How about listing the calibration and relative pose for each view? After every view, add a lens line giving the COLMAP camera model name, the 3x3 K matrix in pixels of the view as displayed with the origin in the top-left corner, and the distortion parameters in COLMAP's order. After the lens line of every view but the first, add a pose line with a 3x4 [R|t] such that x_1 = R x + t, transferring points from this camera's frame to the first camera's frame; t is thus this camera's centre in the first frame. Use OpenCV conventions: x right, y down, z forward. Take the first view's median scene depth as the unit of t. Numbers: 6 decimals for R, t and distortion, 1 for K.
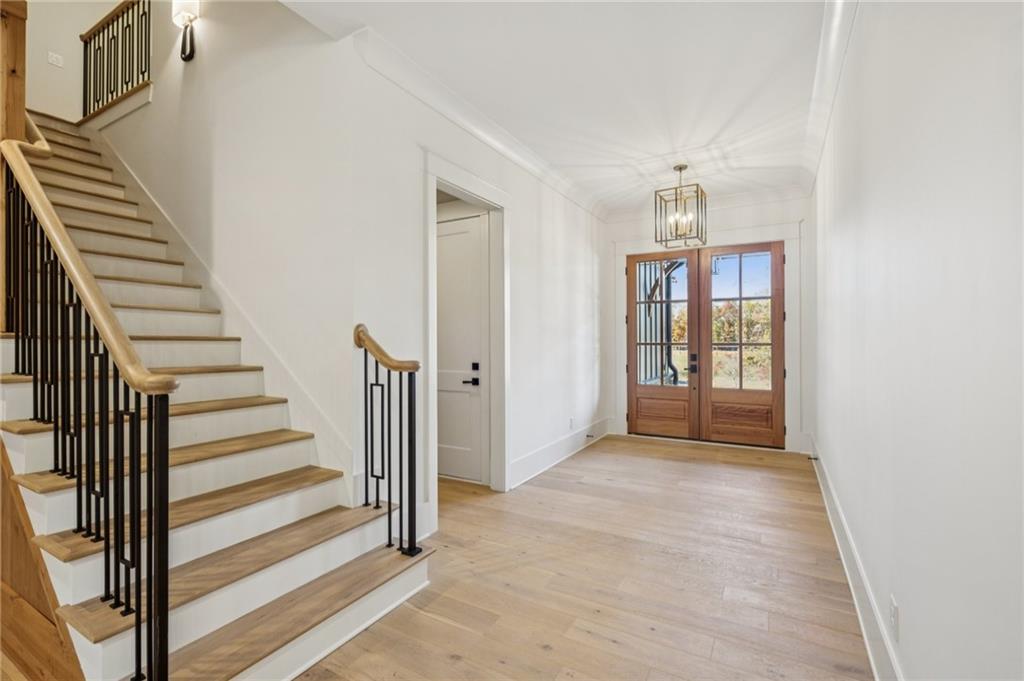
lens RADIAL K [[455.9, 0, 512.0], [0, 455.9, 340.5], [0, 0, 1]] dist [0.000069, 0.000056]
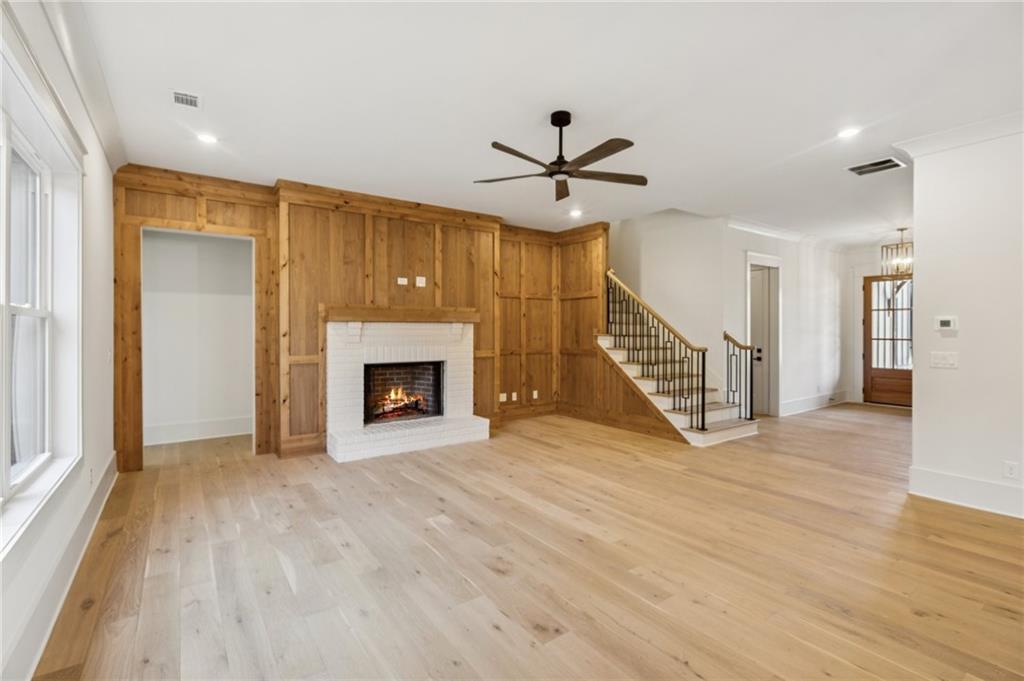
lens RADIAL K [[468.1, 0, 508.9], [0, 468.1, 332.3], [0, 0, 1]] dist [-0.000584, 0.000149]
pose [[0.909131, 0.007289, -0.416447, -0.220908], [-0.005512, 0.999970, 0.005468, -0.022687], [0.416474, -0.002676, 0.909144, -1.196331]]
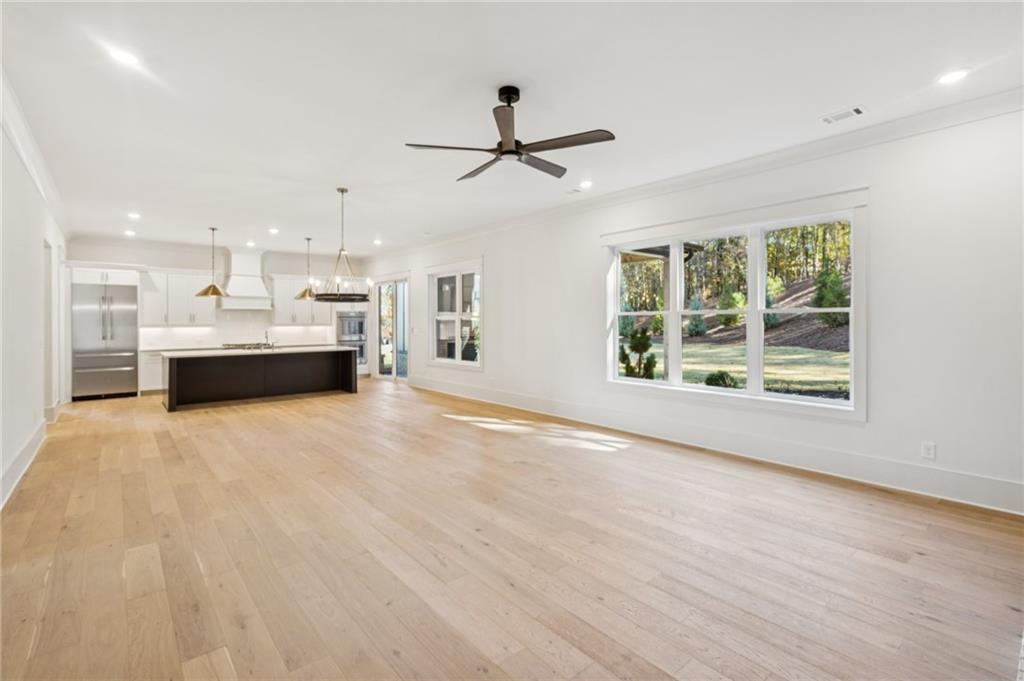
lens RADIAL K [[470.9, 0, 504.8], [0, 470.9, 320.6], [0, 0, 1]] dist [-0.000677, -0.000580]
pose [[-0.937503, 0.008610, 0.347869, -0.782070], [0.007017, 0.999958, -0.005841, -0.016704], [-0.347905, -0.003036, -0.937525, 0.429072]]
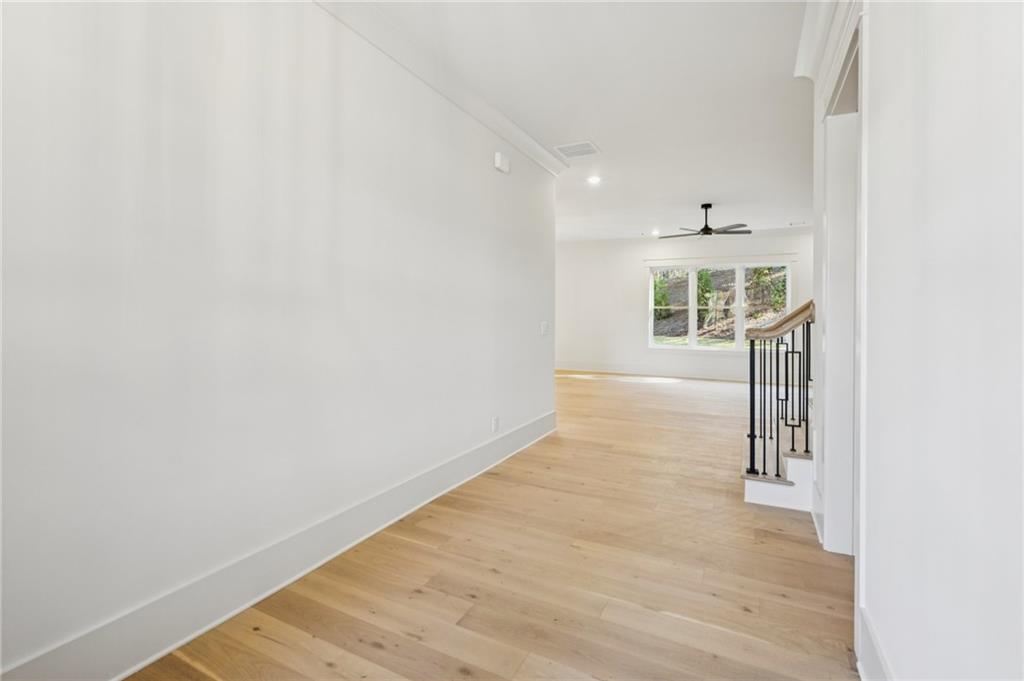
lens RADIAL K [[468.1, 0, 508.9], [0, 468.1, 332.3], [0, 0, 1]] dist [-0.000584, 0.000149]
pose [[-0.998511, 0.002210, -0.054514, 0.348819], [0.000329, 0.999405, 0.034493, -0.000223], [0.054558, 0.034423, -0.997917, 1.397804]]
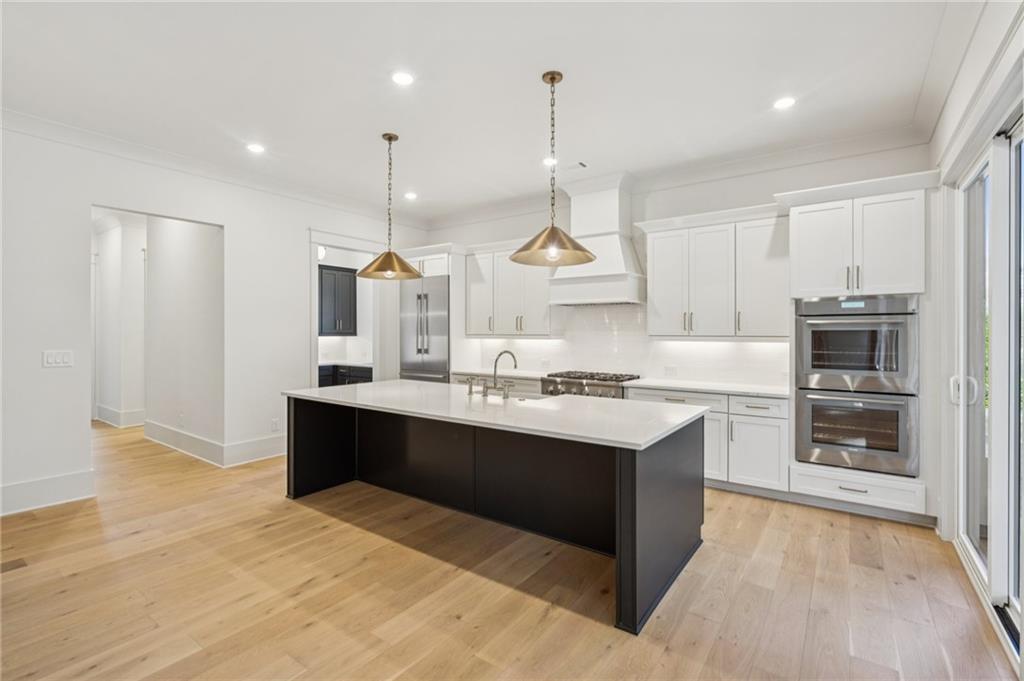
lens RADIAL K [[468.1, 0, 508.9], [0, 468.1, 332.3], [0, 0, 1]] dist [-0.000584, 0.000149]
pose [[0.103670, 0.003435, 0.994606, 0.164395], [-0.002522, 0.999992, -0.003190, -0.022275], [-0.994609, -0.002177, 0.103678, -1.414414]]
